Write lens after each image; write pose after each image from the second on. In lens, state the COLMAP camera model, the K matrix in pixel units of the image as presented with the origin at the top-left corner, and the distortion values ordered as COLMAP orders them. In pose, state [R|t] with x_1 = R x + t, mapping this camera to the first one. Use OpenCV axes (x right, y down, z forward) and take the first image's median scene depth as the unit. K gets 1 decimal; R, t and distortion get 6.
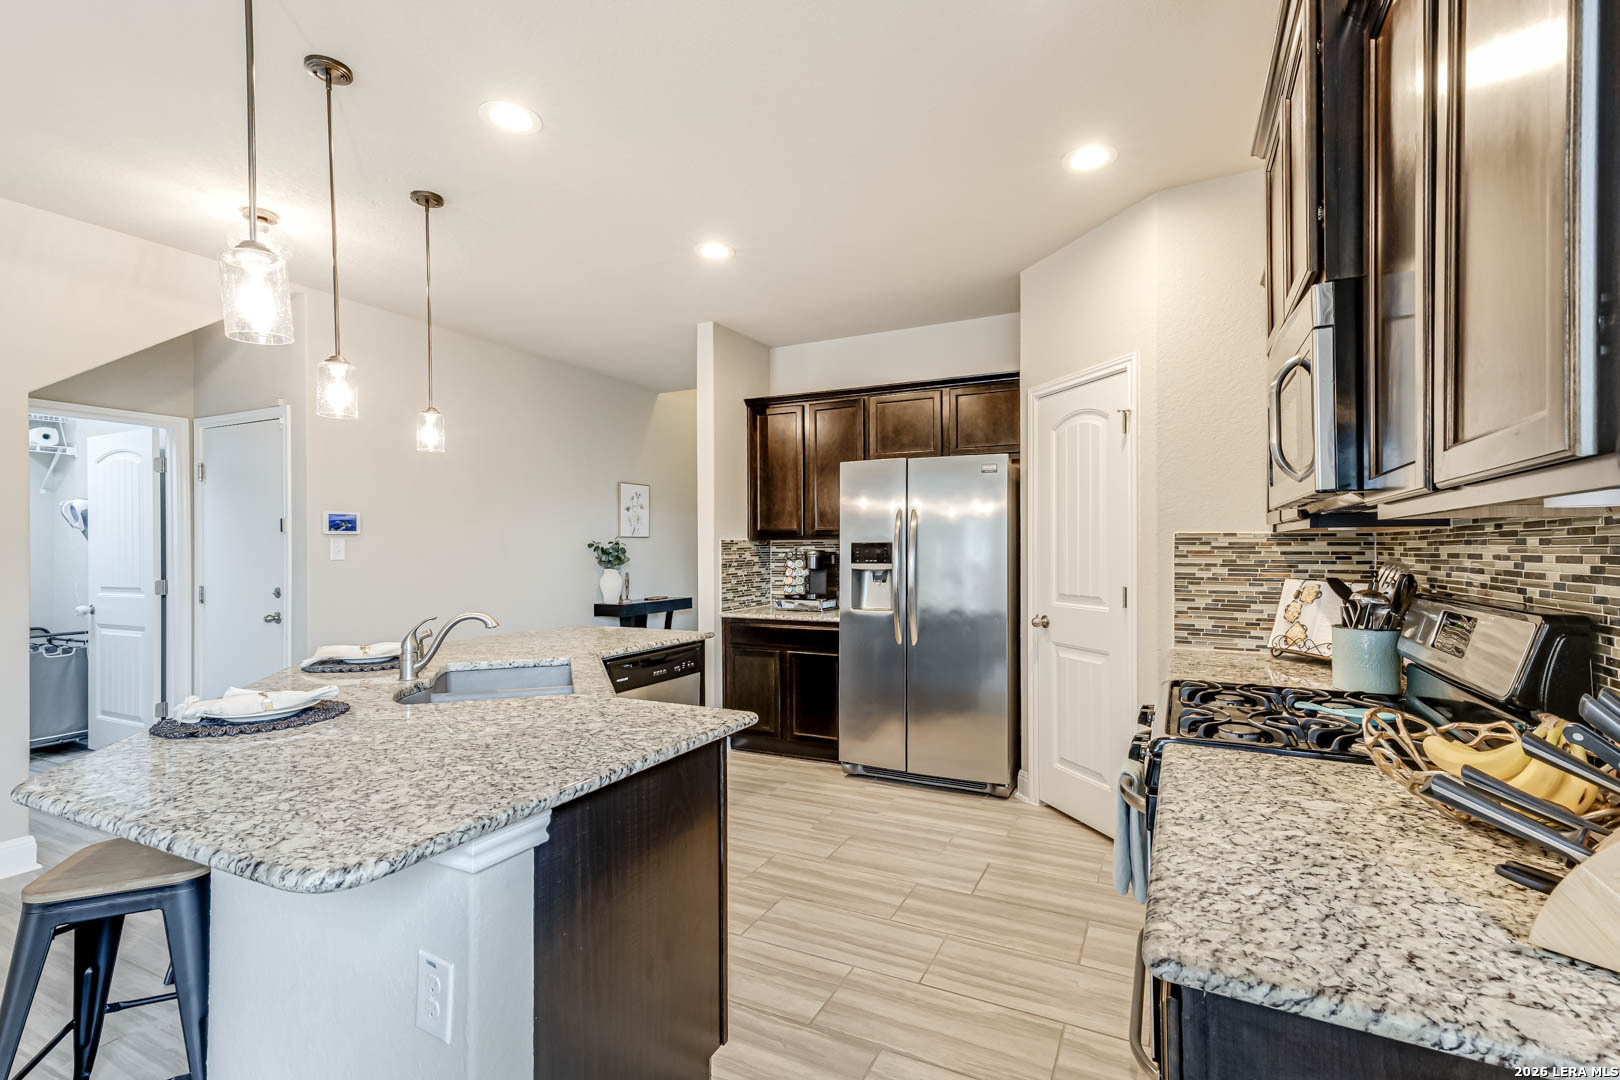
lens RADIAL K [[729.4, 0, 815.9], [0, 729.4, 547.6], [0, 0, 1]] dist [0.026849, -0.001466]
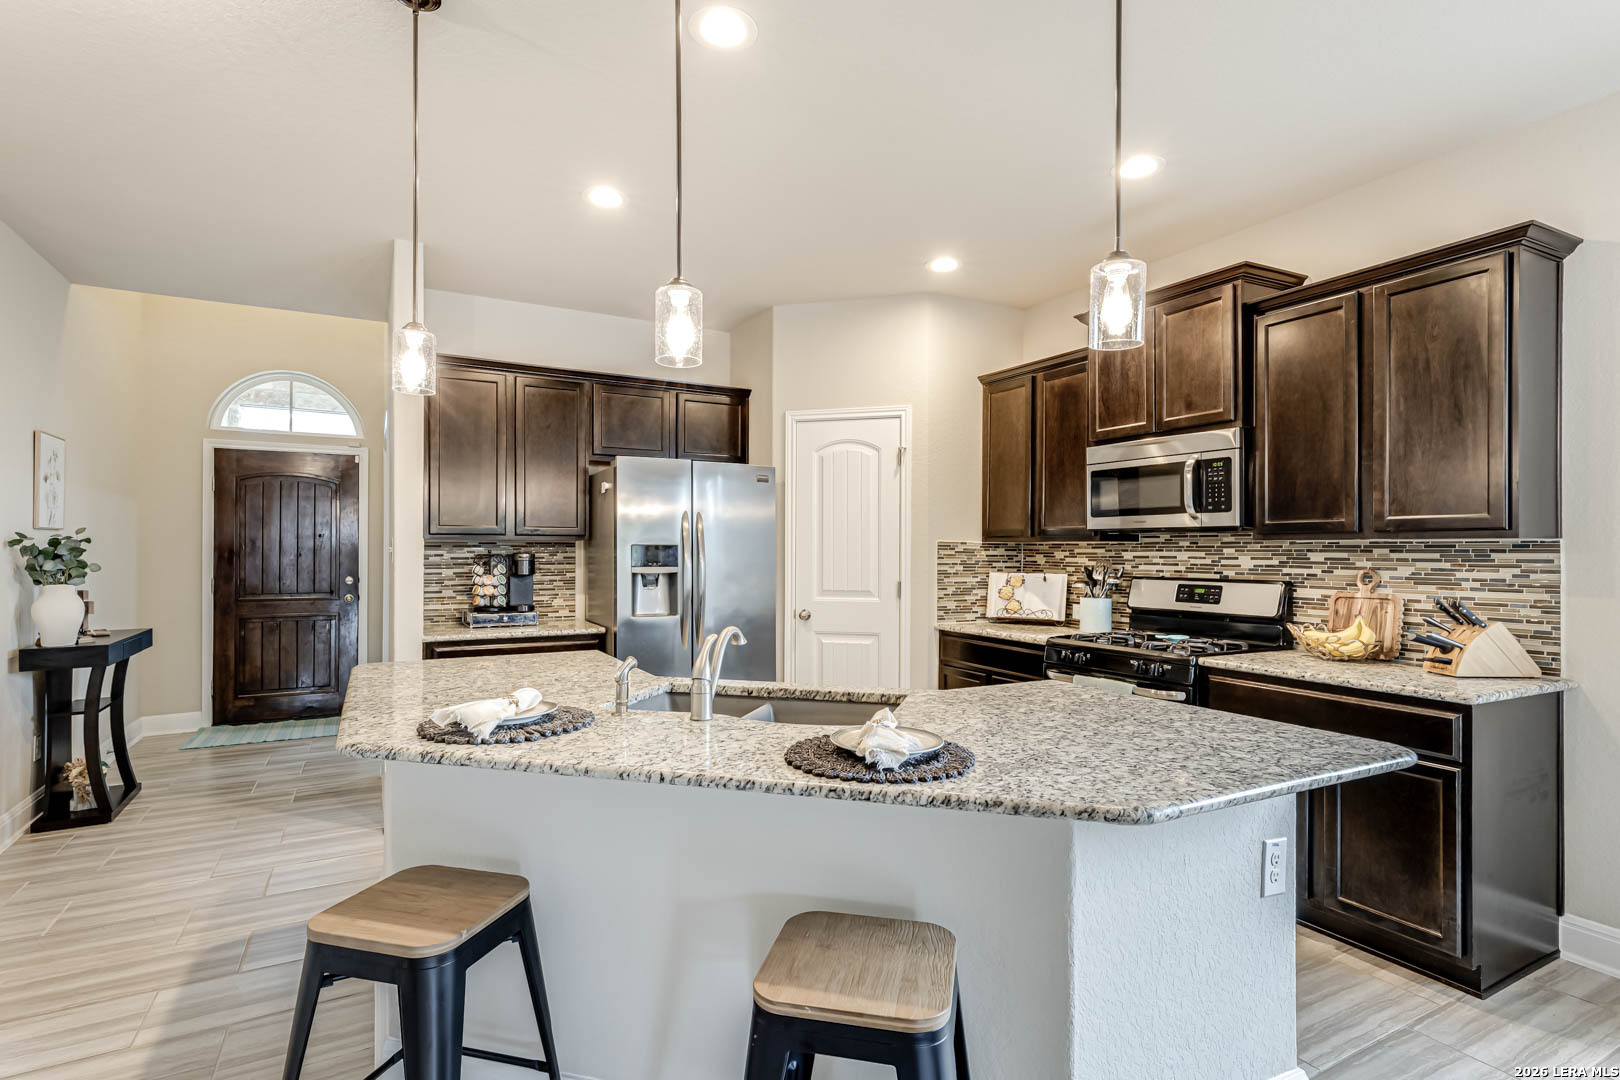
lens RADIAL K [[798.6, 0, 811.3], [0, 798.6, 534.4], [0, 0, 1]] dist [0.009289, 0.000900]
pose [[0.580156, 0.021484, 0.814222, -0.834898], [-0.005534, 0.999733, -0.022435, 0.001965], [-0.814486, 0.008510, 0.580120, 0.291095]]
